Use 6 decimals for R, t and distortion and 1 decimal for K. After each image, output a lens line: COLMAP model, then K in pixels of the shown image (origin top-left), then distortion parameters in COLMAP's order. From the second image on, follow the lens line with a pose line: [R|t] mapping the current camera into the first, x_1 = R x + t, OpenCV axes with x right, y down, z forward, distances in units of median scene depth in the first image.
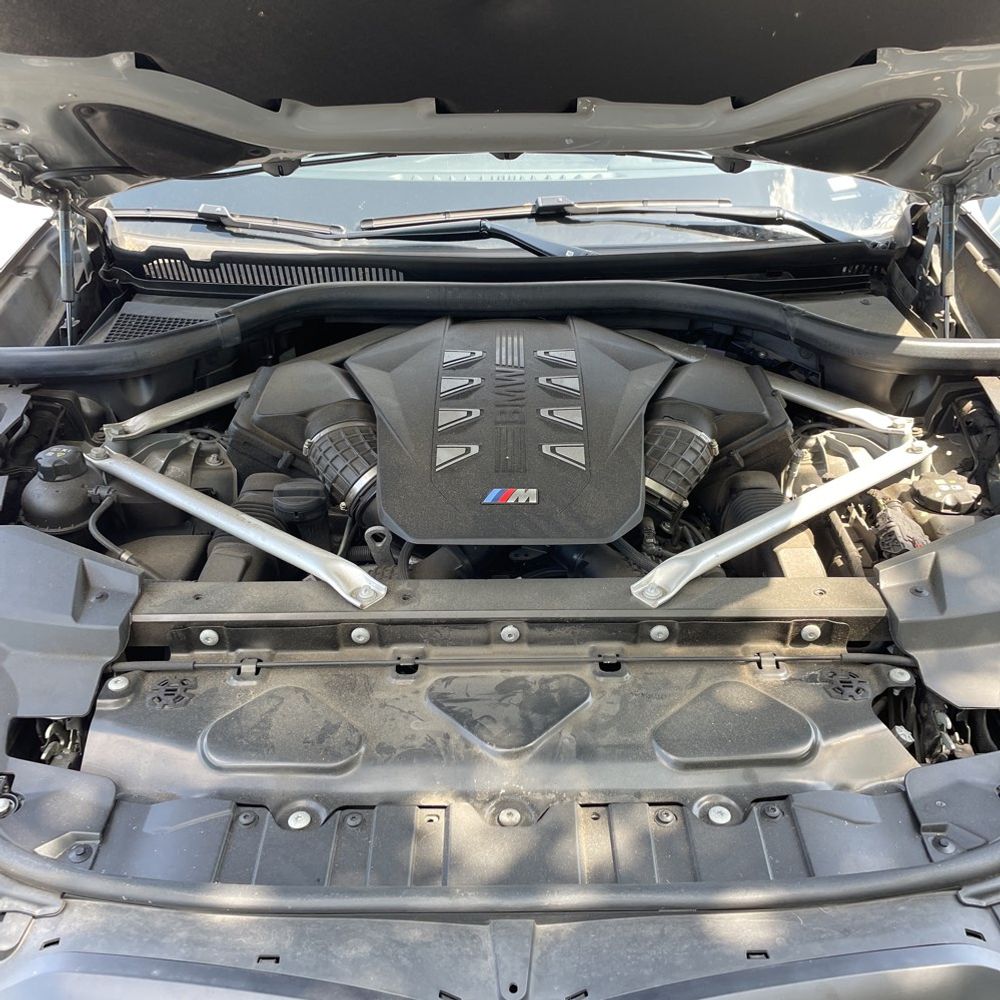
lens RADIAL K [[1009.4, 0, 489.5], [0, 1009.4, 505.7], [0, 0, 1]] dist [0.099610, -0.119660]
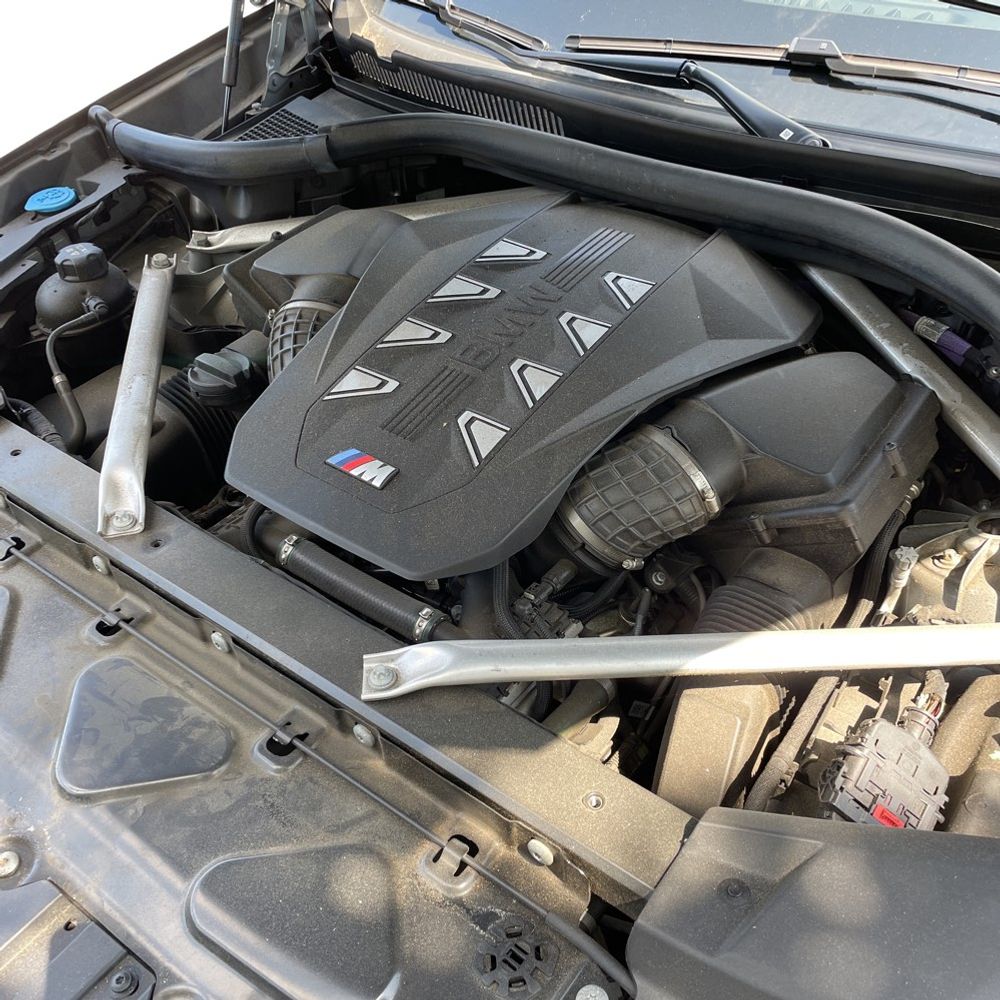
lens RADIAL K [[1009.4, 0, 489.5], [0, 1009.4, 505.7], [0, 0, 1]] dist [0.099610, -0.119660]
pose [[0.791662, 0.368436, -0.487367, 0.366988], [-0.270105, 0.926578, 0.261719, -0.158475], [0.548010, -0.075552, 0.833053, 0.346364]]
